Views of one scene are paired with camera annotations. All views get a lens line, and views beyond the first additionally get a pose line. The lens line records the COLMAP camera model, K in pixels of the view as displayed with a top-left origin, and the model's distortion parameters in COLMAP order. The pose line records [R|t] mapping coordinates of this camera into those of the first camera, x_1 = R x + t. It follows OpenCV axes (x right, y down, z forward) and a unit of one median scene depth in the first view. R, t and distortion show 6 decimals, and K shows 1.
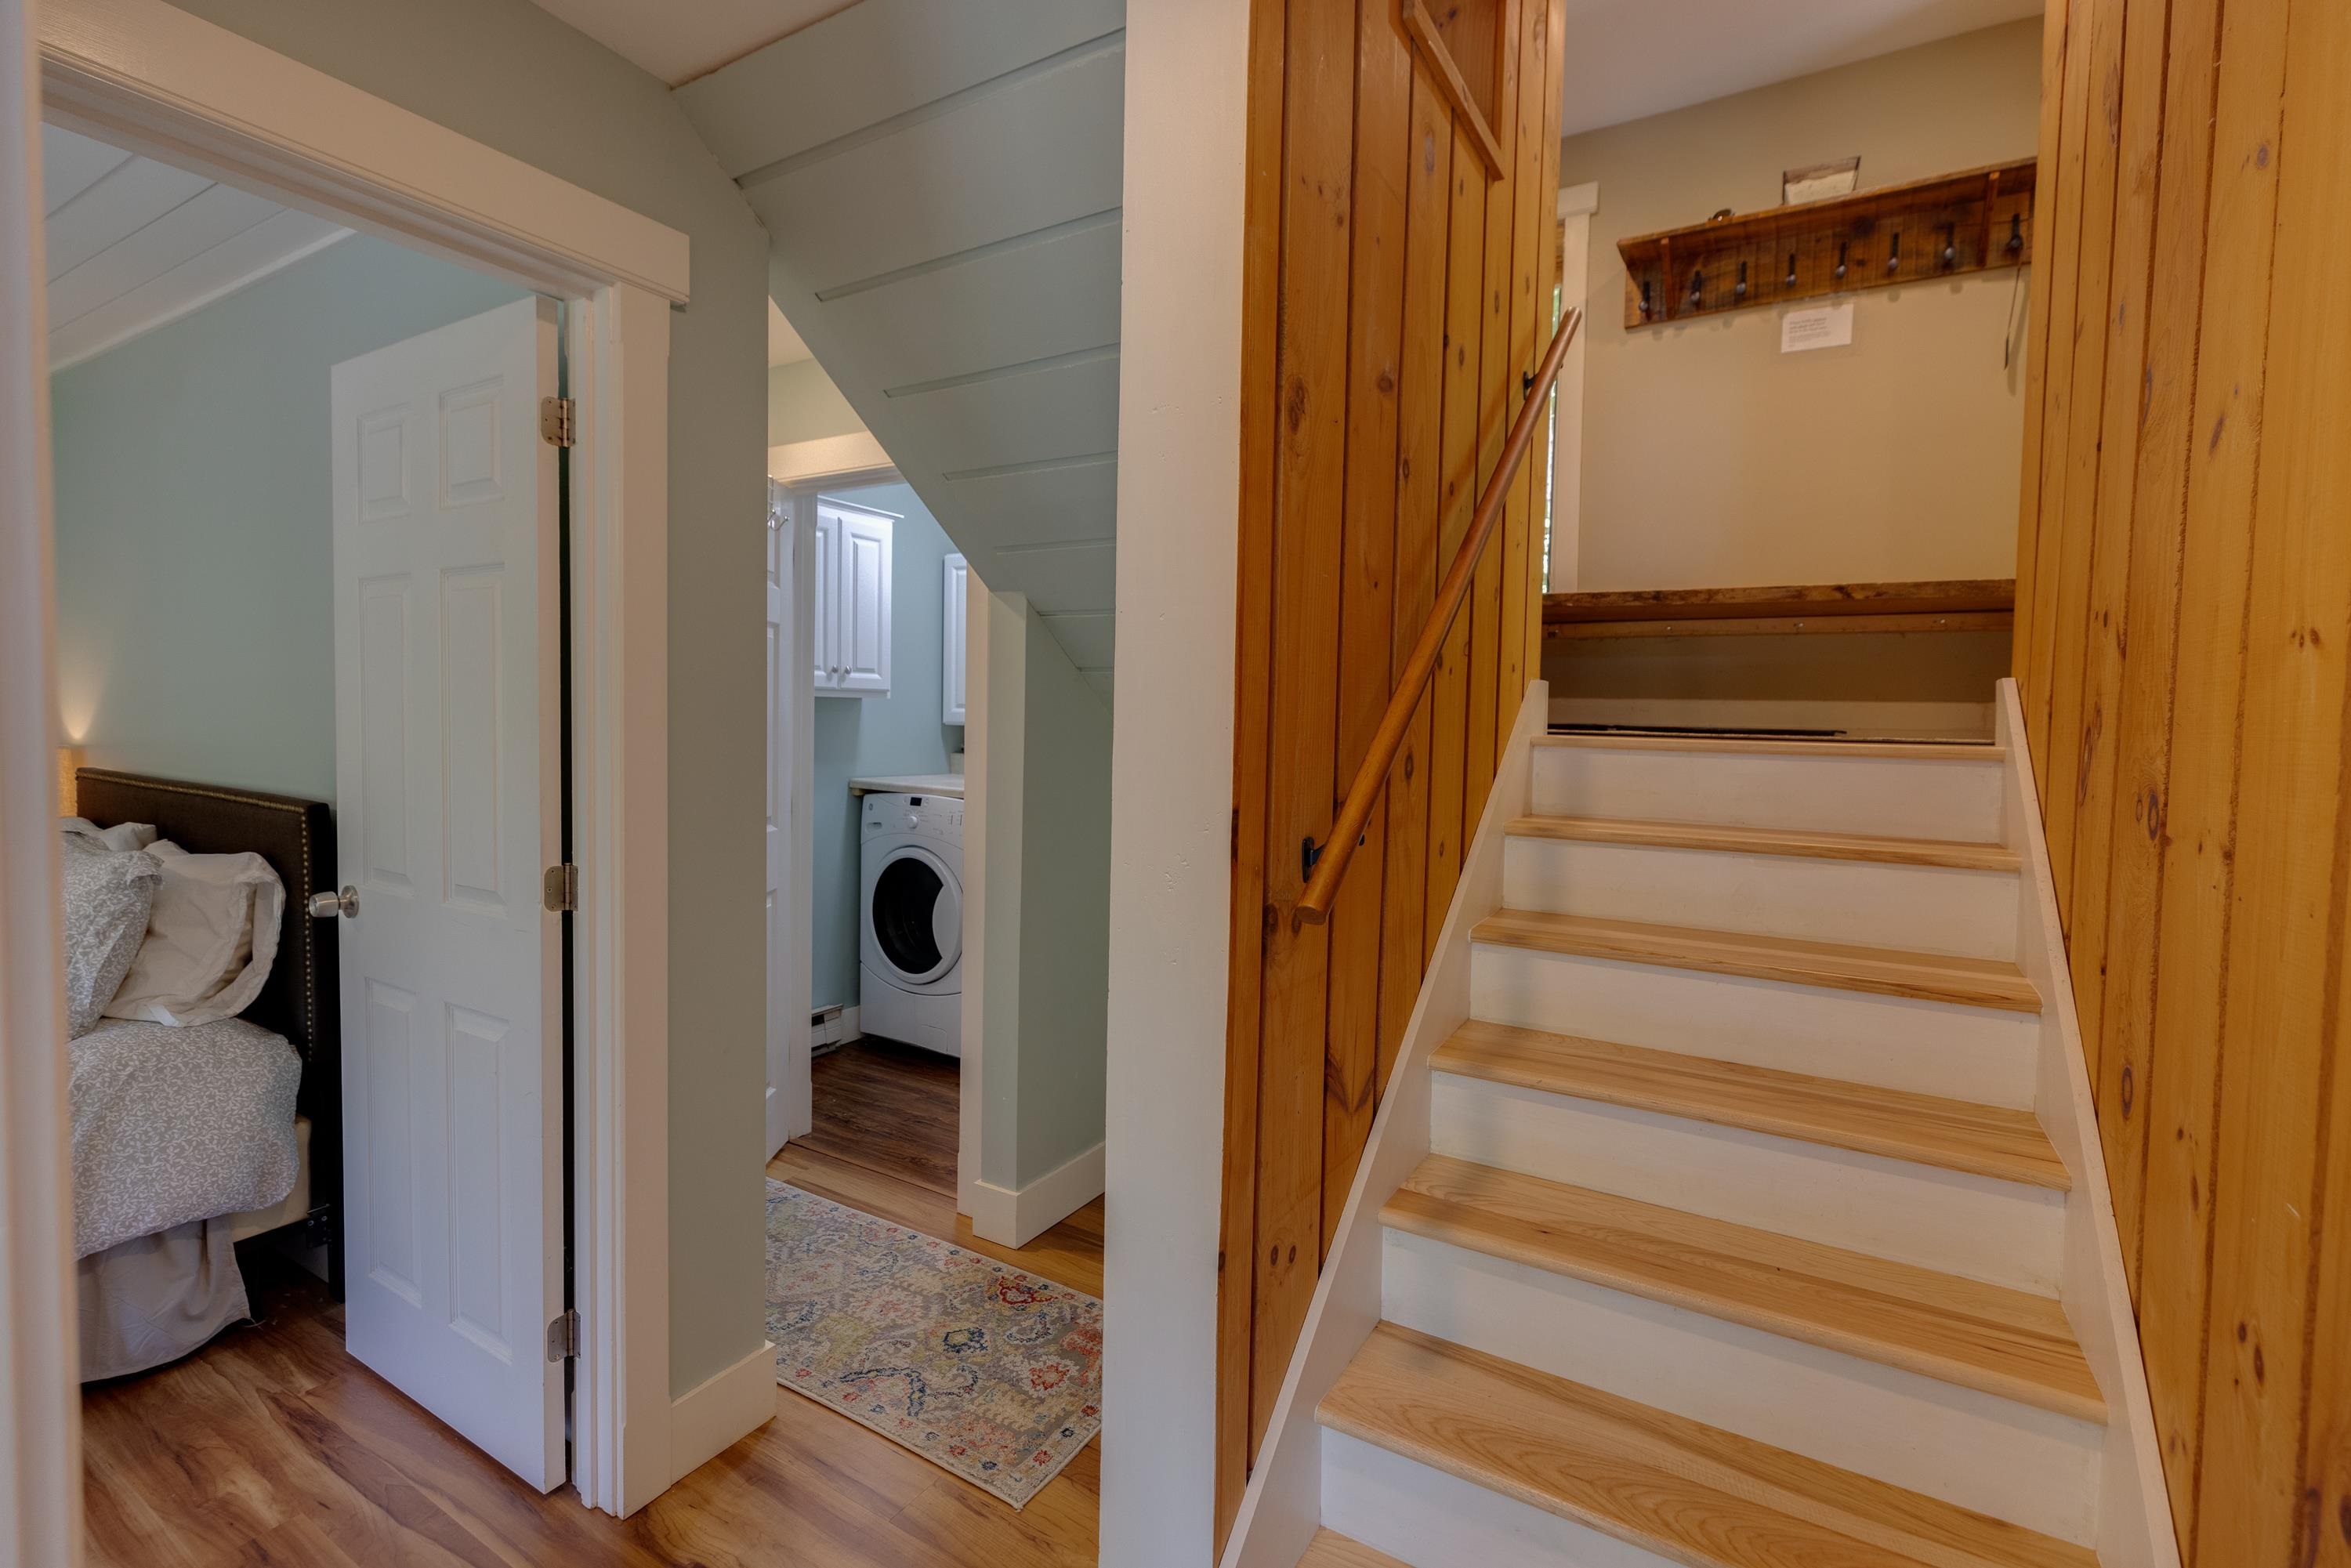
lens RADIAL K [[1078.9, 0, 1176.6], [0, 1078.9, 773.3], [0, 0, 1]] dist [-0.000383, -0.000029]
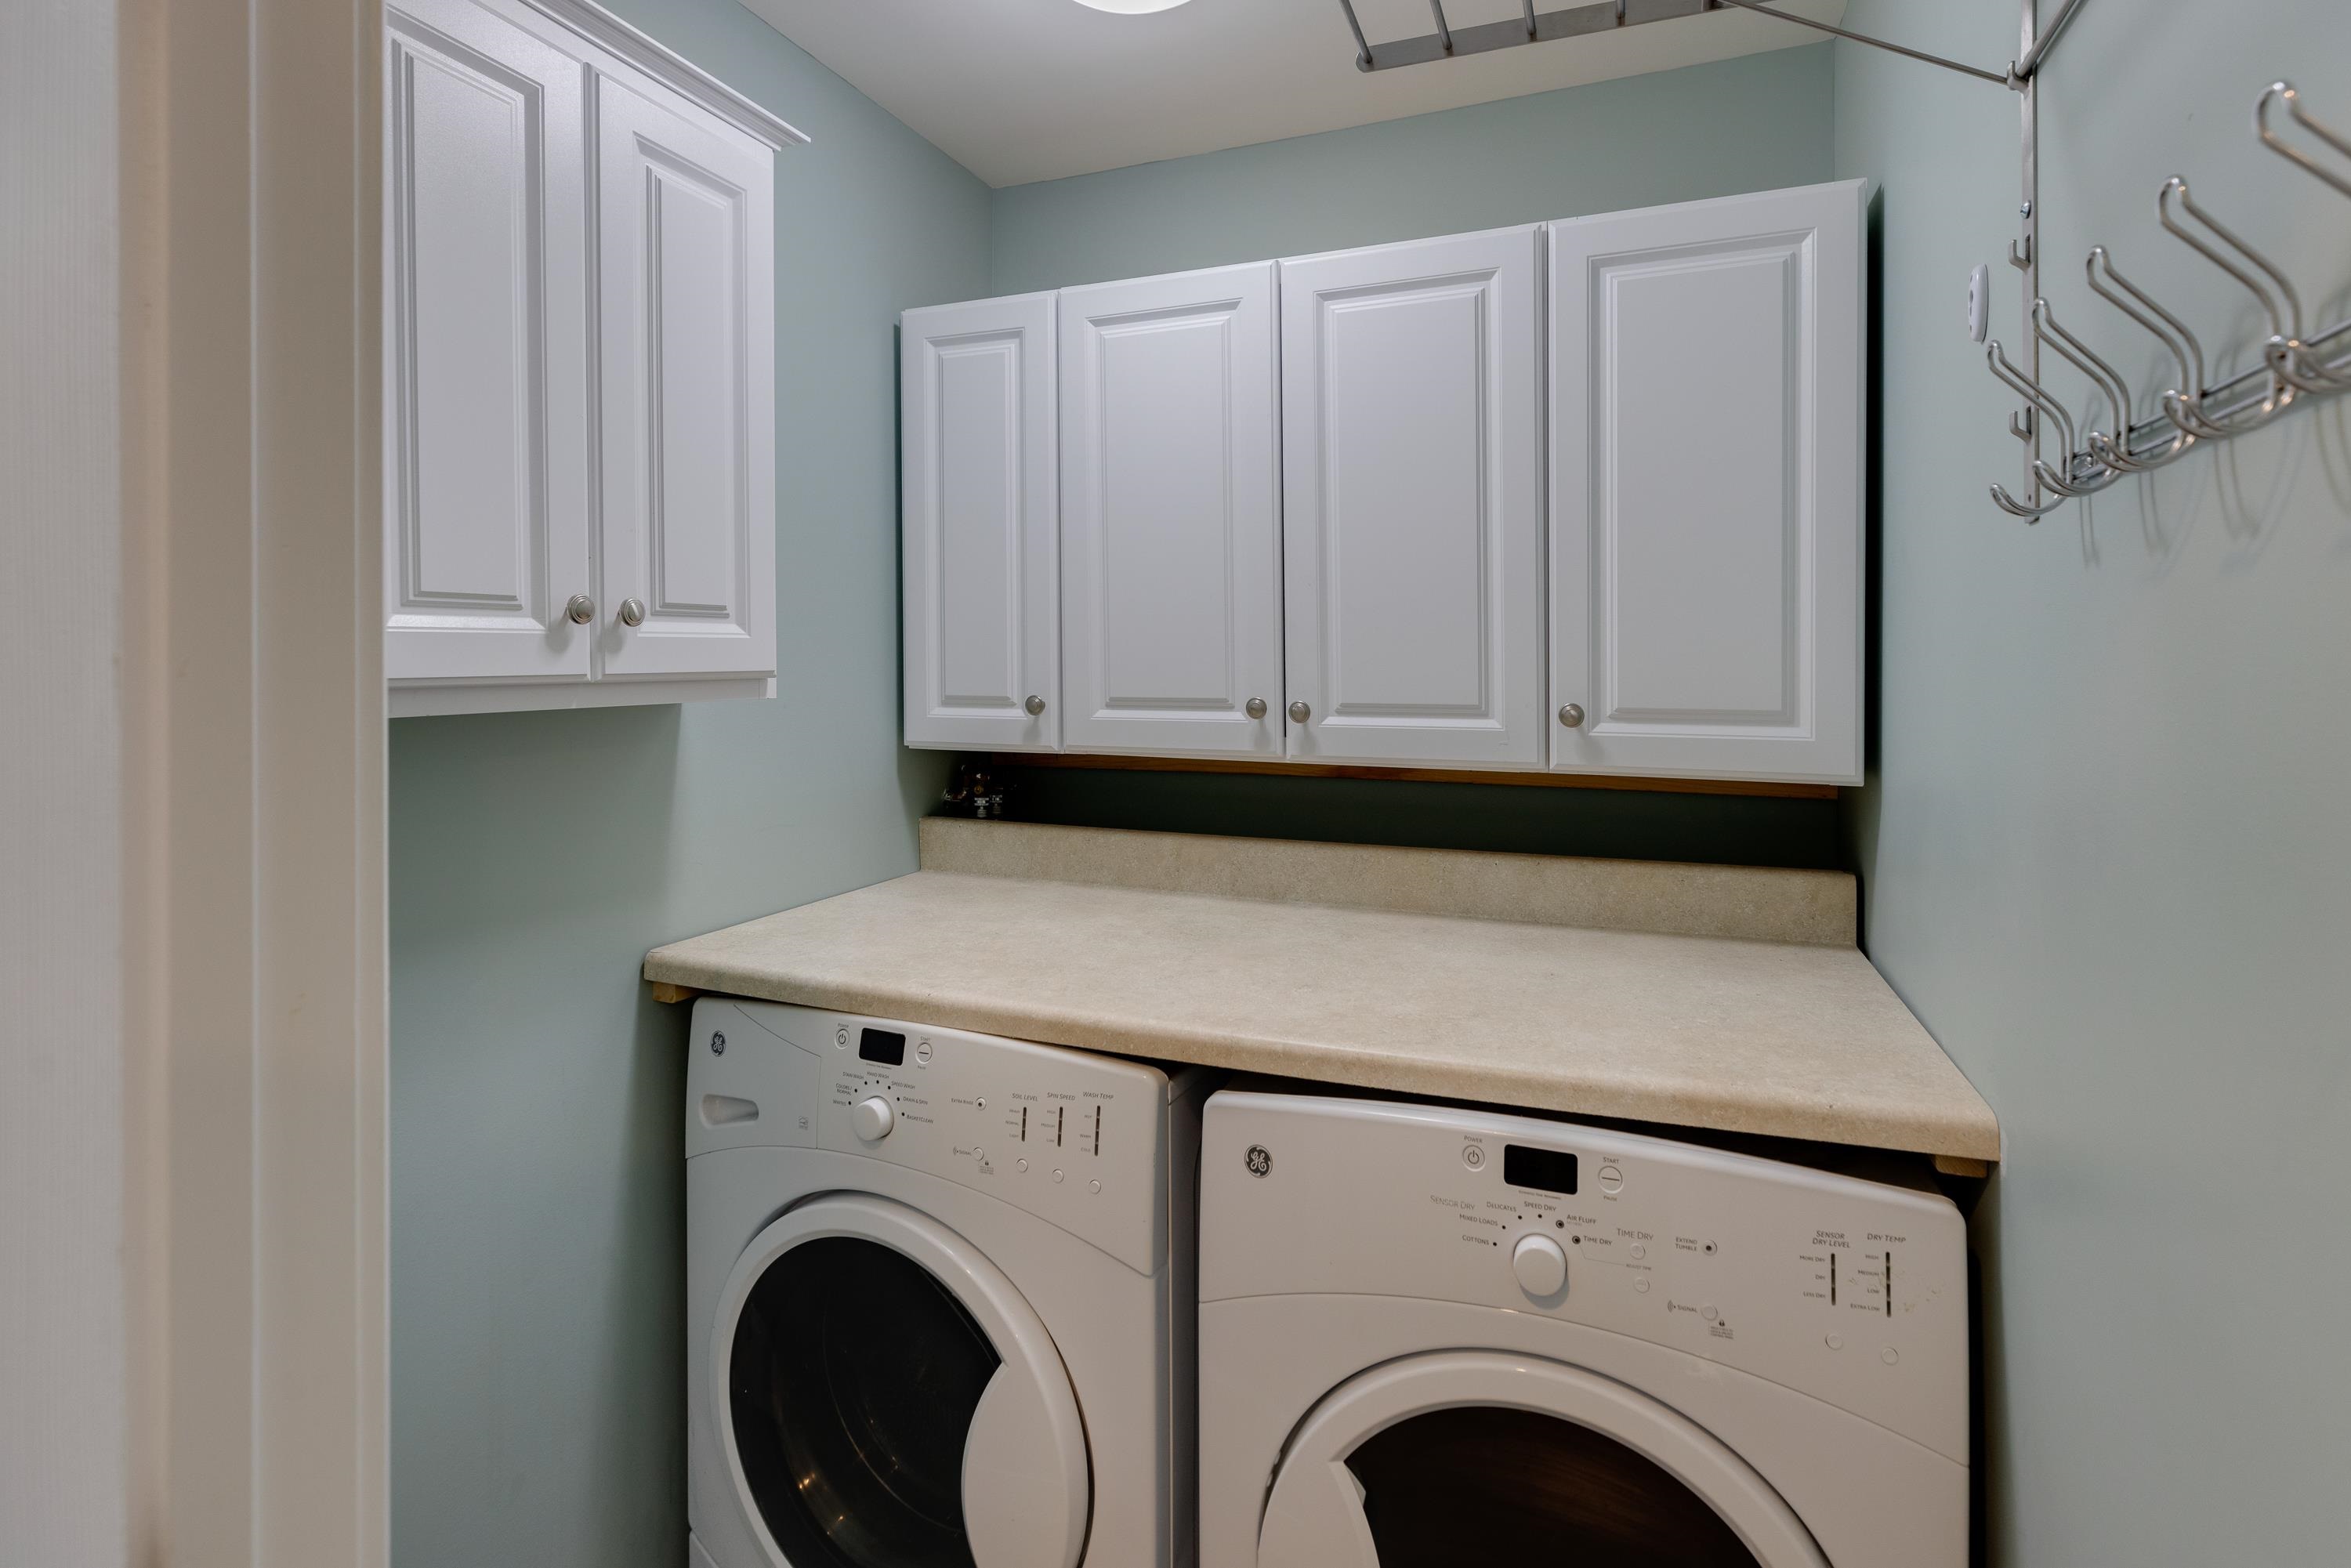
lens RADIAL K [[1078.9, 0, 1182.6], [0, 1078.9, 668.4], [0, 0, 1]] dist [-0.000383, -0.000029]
pose [[0.985153, -0.027815, 0.169413, -0.206641], [0.035462, 0.998476, -0.042280, -0.062428], [-0.167979, 0.047660, 0.984638, 0.684900]]
